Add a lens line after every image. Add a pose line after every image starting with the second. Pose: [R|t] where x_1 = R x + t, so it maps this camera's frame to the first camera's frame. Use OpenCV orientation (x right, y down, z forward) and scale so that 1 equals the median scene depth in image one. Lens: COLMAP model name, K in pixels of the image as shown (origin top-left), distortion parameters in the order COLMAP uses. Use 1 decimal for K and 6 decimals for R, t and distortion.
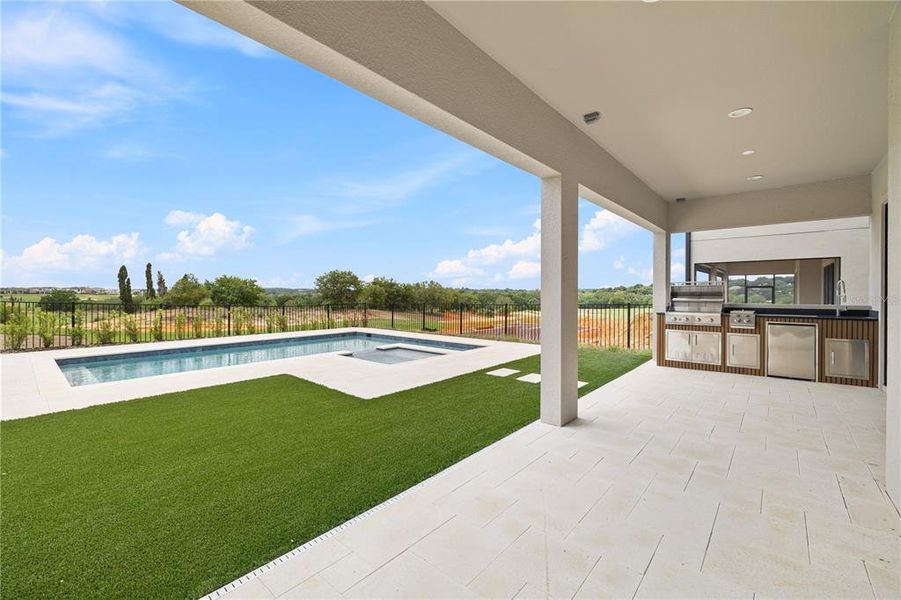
lens RADIAL K [[380.1, 0, 449.4], [0, 380.1, 294.0], [0, 0, 1]] dist [0.003503, -0.000387]
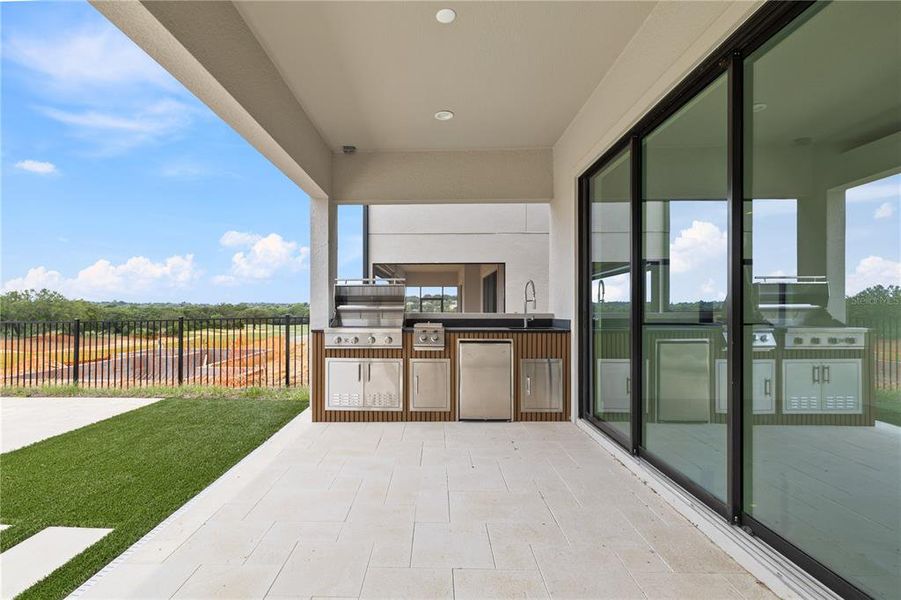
lens RADIAL K [[399.4, 0, 419.0], [0, 399.4, 307.5], [0, 0, 1]] dist [0.003498, 0.000286]
pose [[0.787067, 0.001623, 0.616865, 0.295668], [0.001486, 0.999989, -0.004527, 0.017572], [-0.616866, 0.004479, 0.787056, 0.417652]]
